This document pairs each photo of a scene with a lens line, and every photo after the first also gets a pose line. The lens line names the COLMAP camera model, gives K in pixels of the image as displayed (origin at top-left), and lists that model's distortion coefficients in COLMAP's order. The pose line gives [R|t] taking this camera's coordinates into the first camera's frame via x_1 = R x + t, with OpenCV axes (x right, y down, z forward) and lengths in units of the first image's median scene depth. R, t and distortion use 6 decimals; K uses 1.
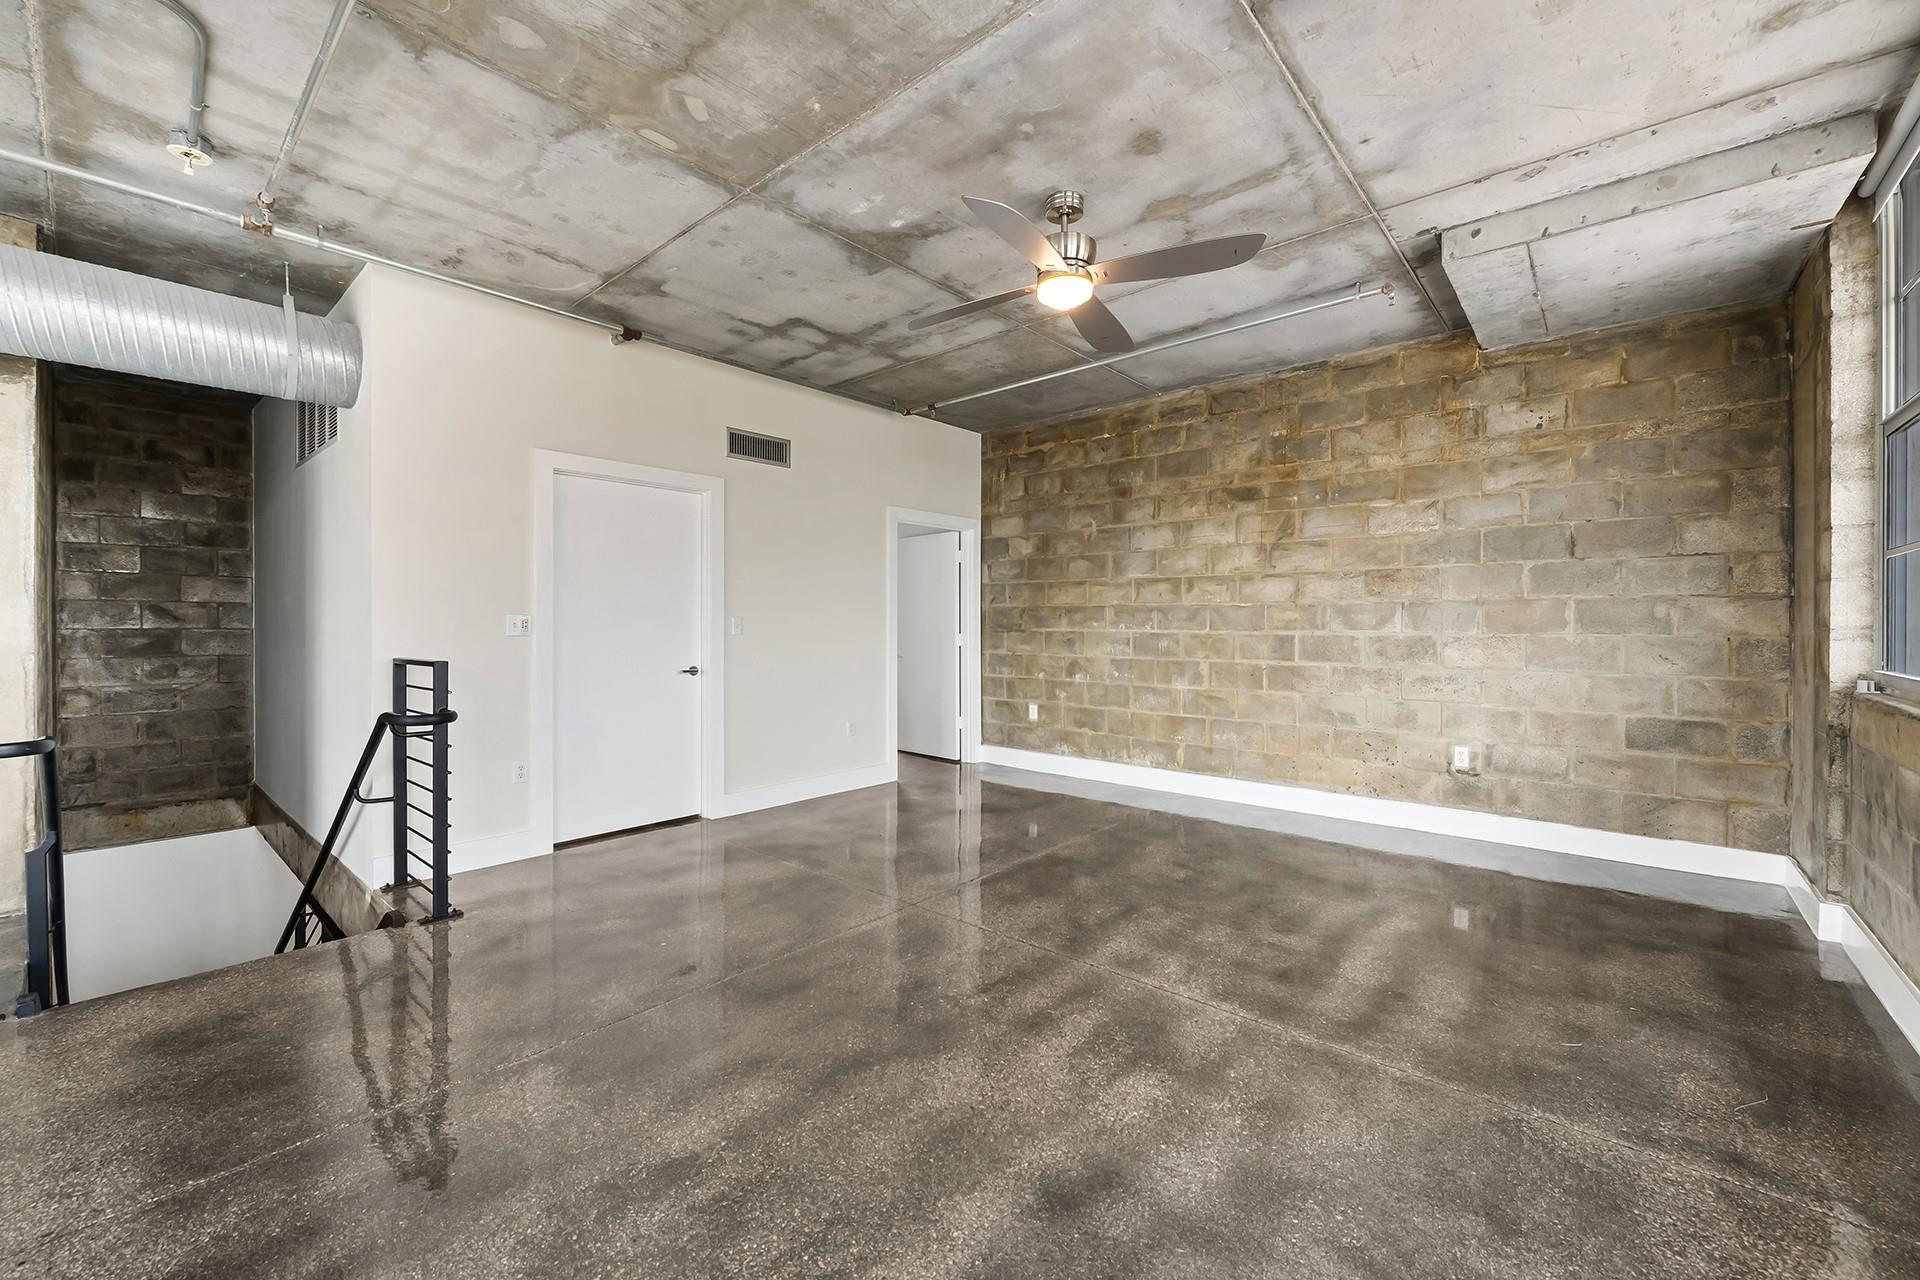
lens RADIAL K [[765.5, 0, 970.4], [0, 765.5, 630.4], [0, 0, 1]] dist [0.001533, -0.004645]
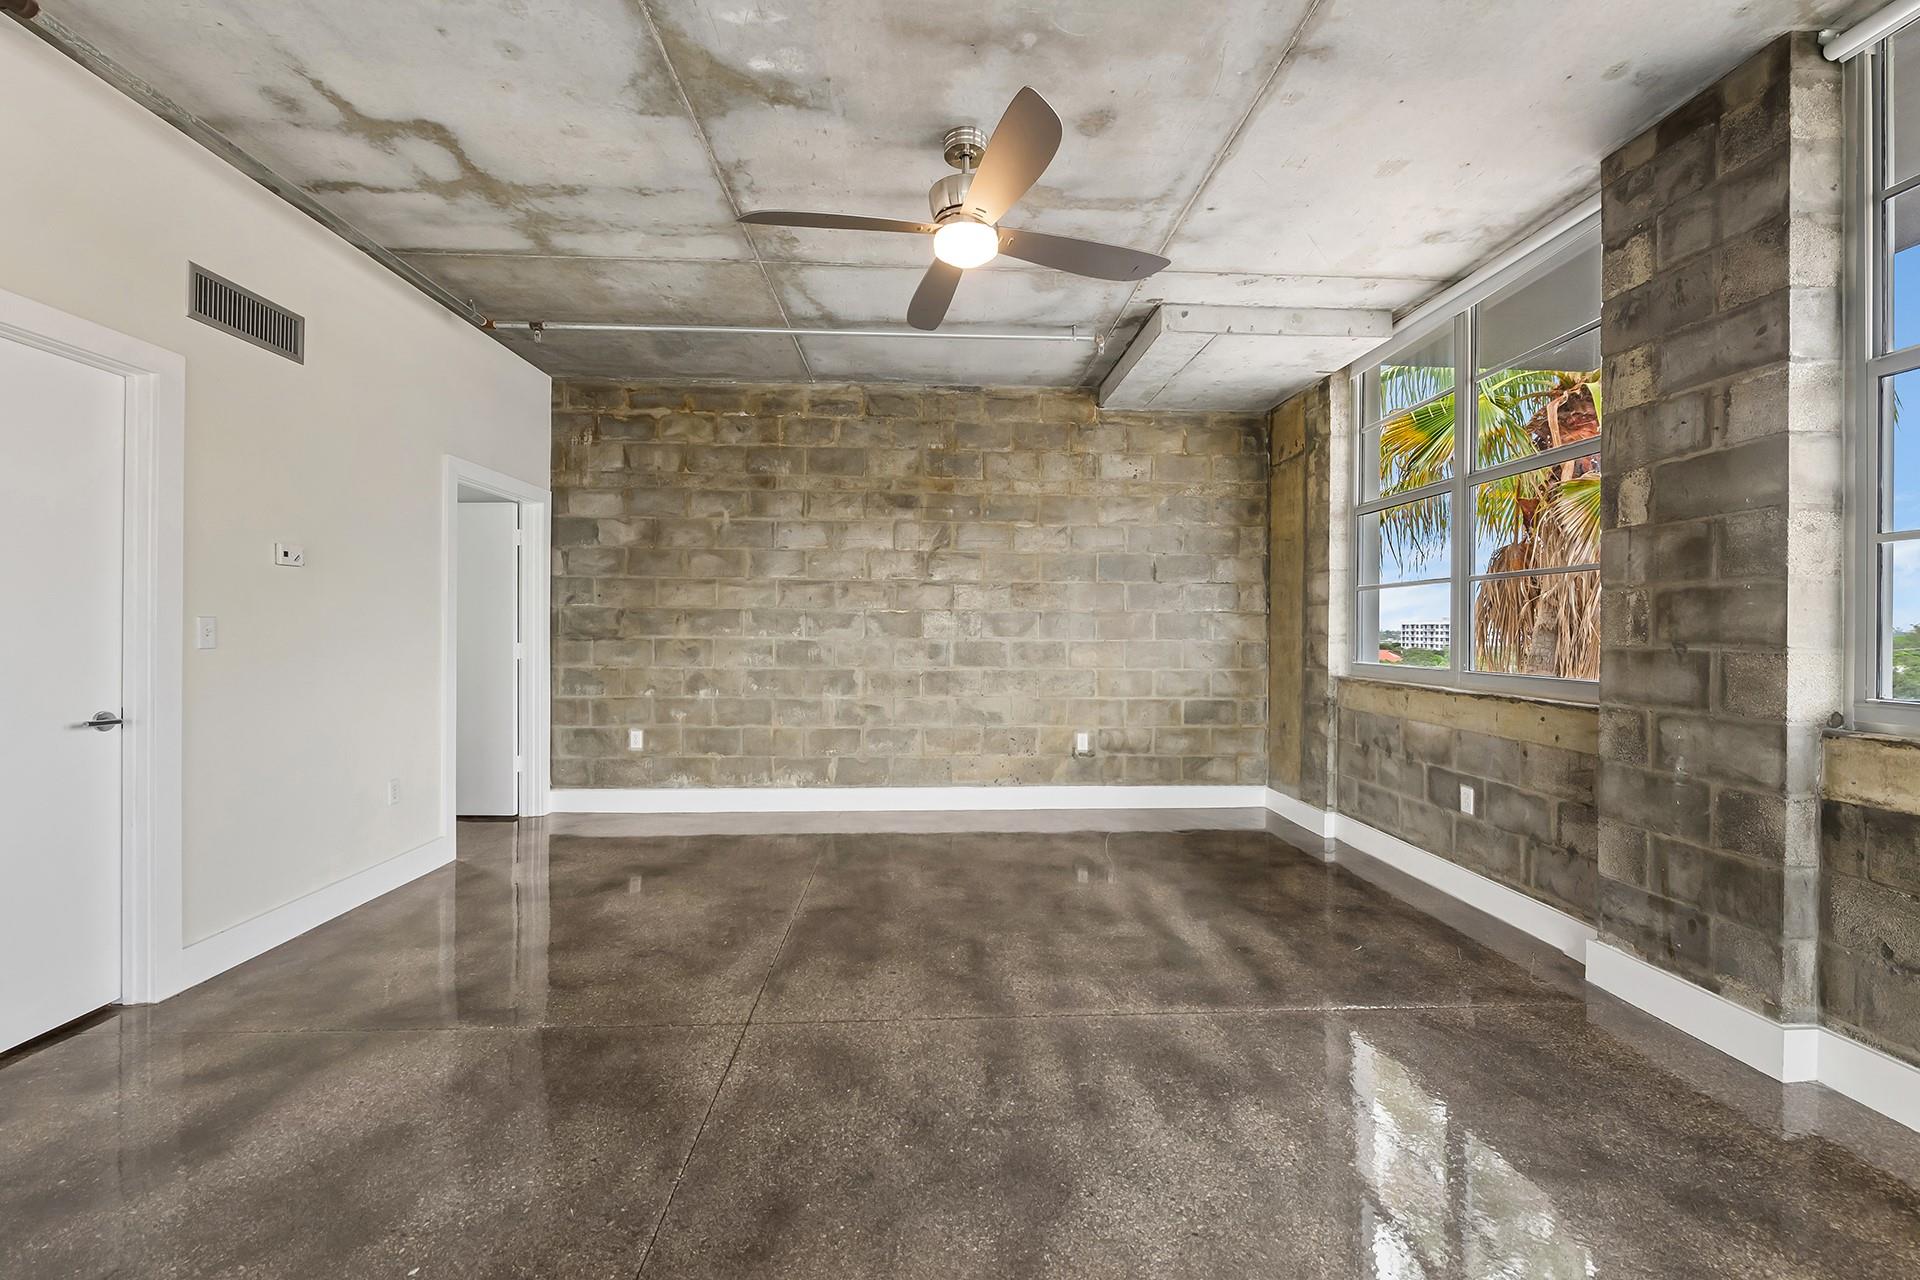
lens RADIAL K [[765.5, 0, 970.4], [0, 765.5, 630.4], [0, 0, 1]] dist [0.001533, -0.004645]
pose [[0.719207, 0.003460, 0.694788, -0.290895], [0.002139, 0.999972, -0.007193, -0.001547], [-0.694793, 0.006660, 0.719179, 0.234590]]
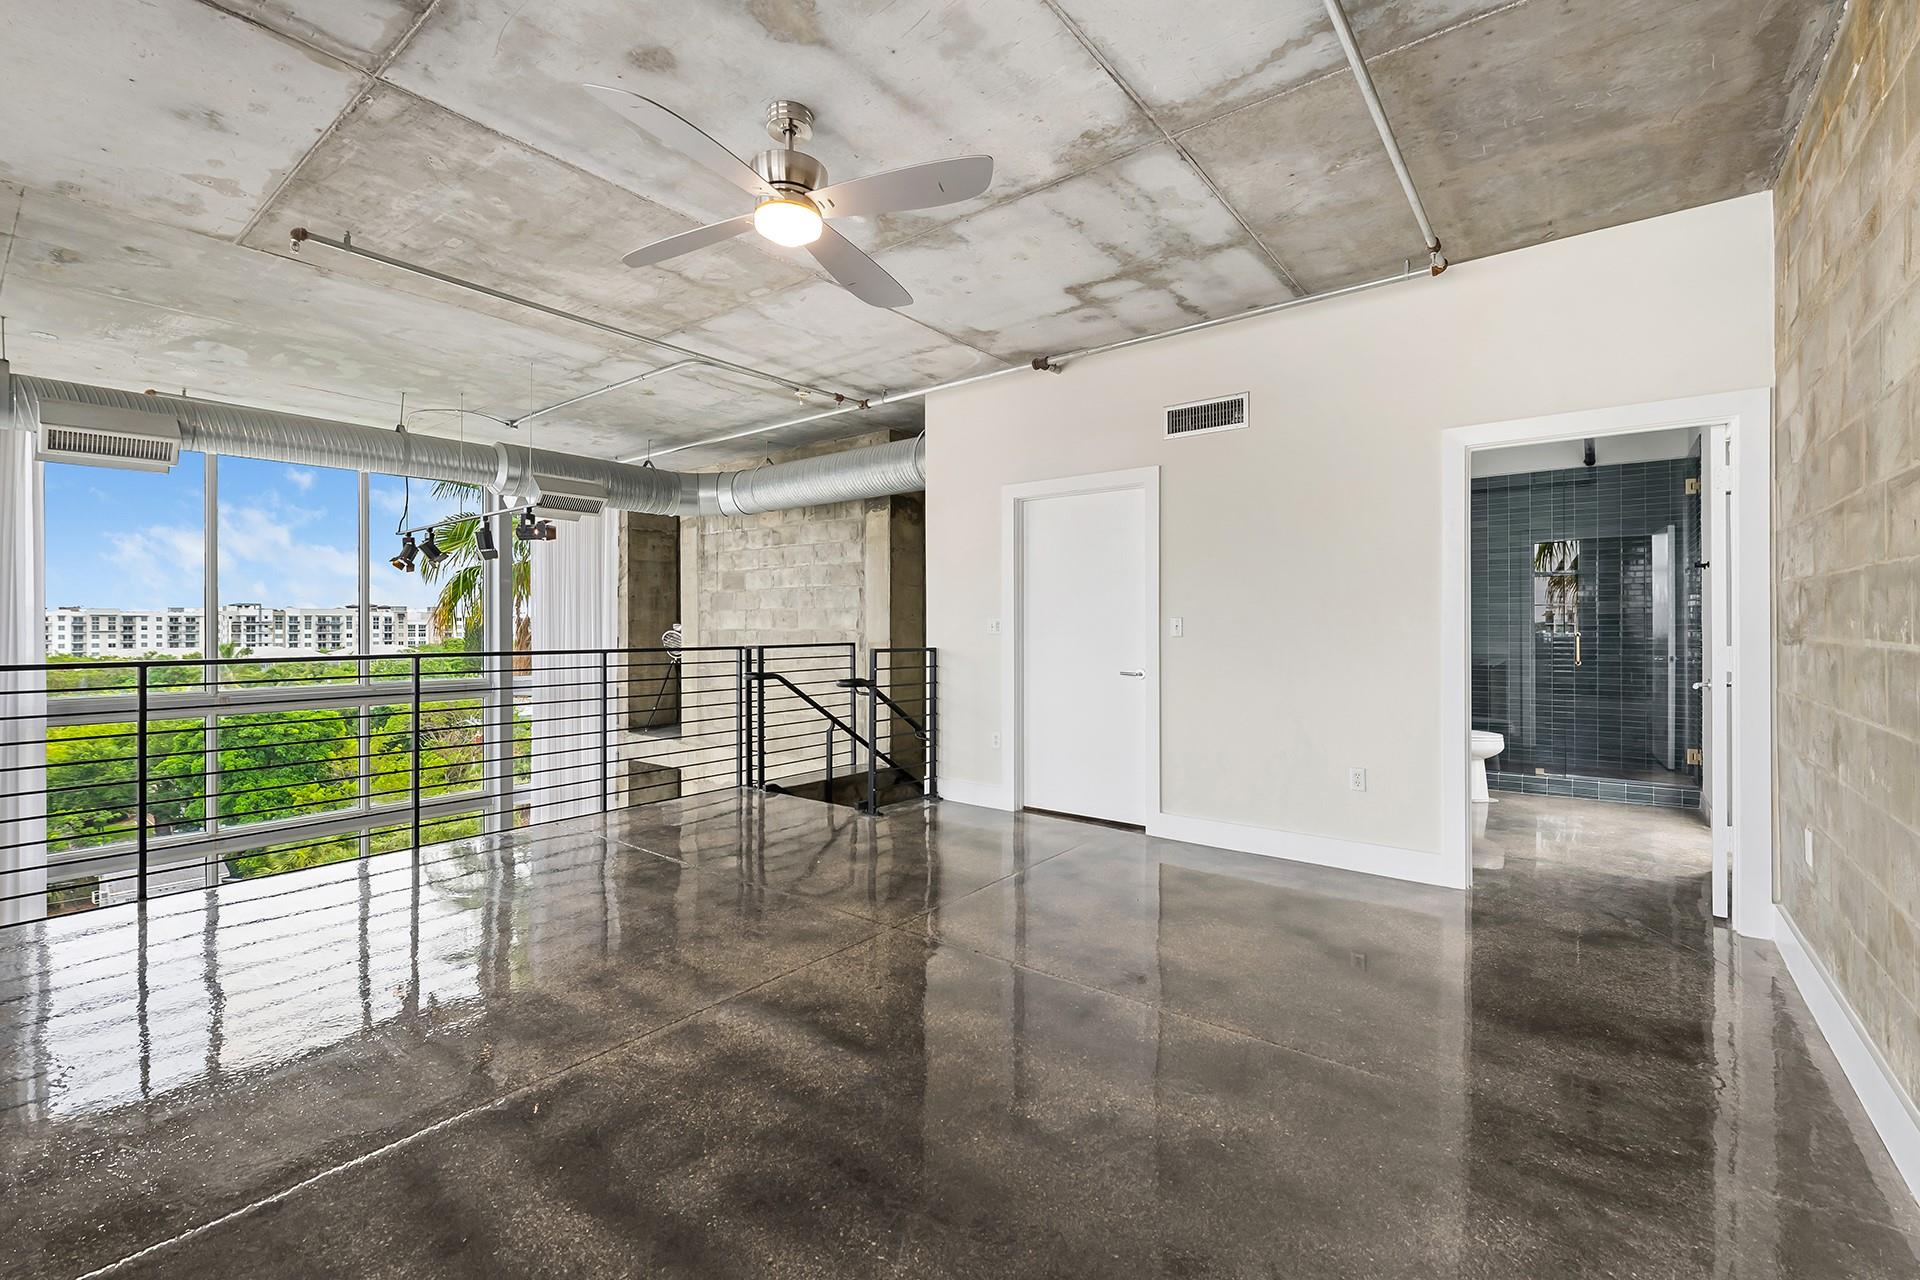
lens RADIAL K [[812.7, 0, 960.8], [0, 812.7, 626.5], [0, 0, 1]] dist [-0.000207, -0.000066]
pose [[0.046936, -0.000927, -0.998897, 0.625988], [-0.009697, 0.999952, -0.001384, -0.002295], [0.998851, 0.009751, 0.046925, 0.710344]]
